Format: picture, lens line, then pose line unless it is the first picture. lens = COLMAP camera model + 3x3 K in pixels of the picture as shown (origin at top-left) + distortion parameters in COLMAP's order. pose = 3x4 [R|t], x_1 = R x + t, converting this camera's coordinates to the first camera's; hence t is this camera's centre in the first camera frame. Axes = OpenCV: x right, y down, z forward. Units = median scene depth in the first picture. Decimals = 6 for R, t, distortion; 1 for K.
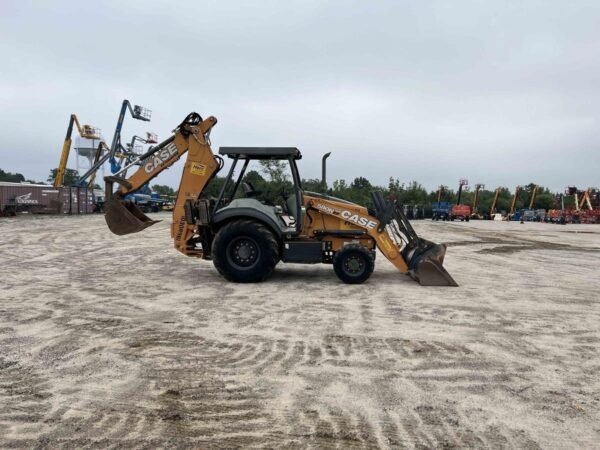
lens RADIAL K [[453.2, 0, 300.1], [0, 453.2, 229.9], [0, 0, 1]] dist [0.055092, -0.051195]
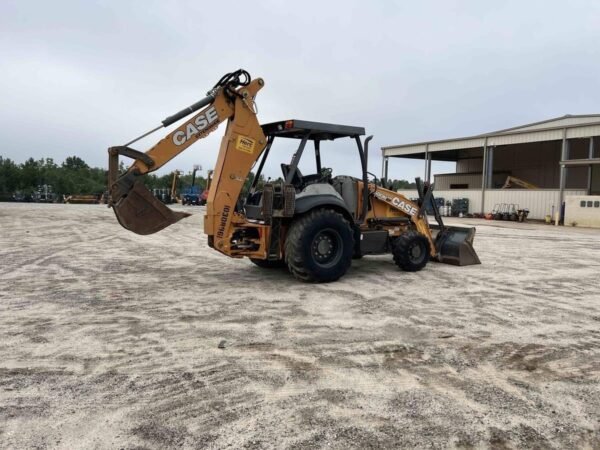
lens RADIAL K [[453.2, 0, 305.0], [0, 453.2, 233.2], [0, 0, 1]] dist [0.055092, -0.051195]
pose [[0.801602, -0.052354, 0.595562, -0.588578], [0.027404, 0.998329, 0.050875, -0.018939], [-0.597230, -0.024461, 0.801697, 0.304132]]
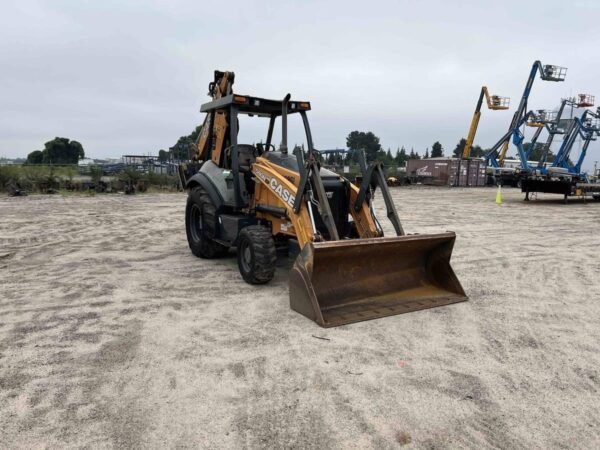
lens RADIAL K [[453.2, 0, 301.6], [0, 453.2, 221.7], [0, 0, 1]] dist [0.055092, -0.051195]
pose [[0.559263, 0.099424, -0.823007, 0.657068], [-0.068893, 0.994922, 0.073377, -0.027832], [0.826123, 0.015662, 0.563272, 0.585210]]
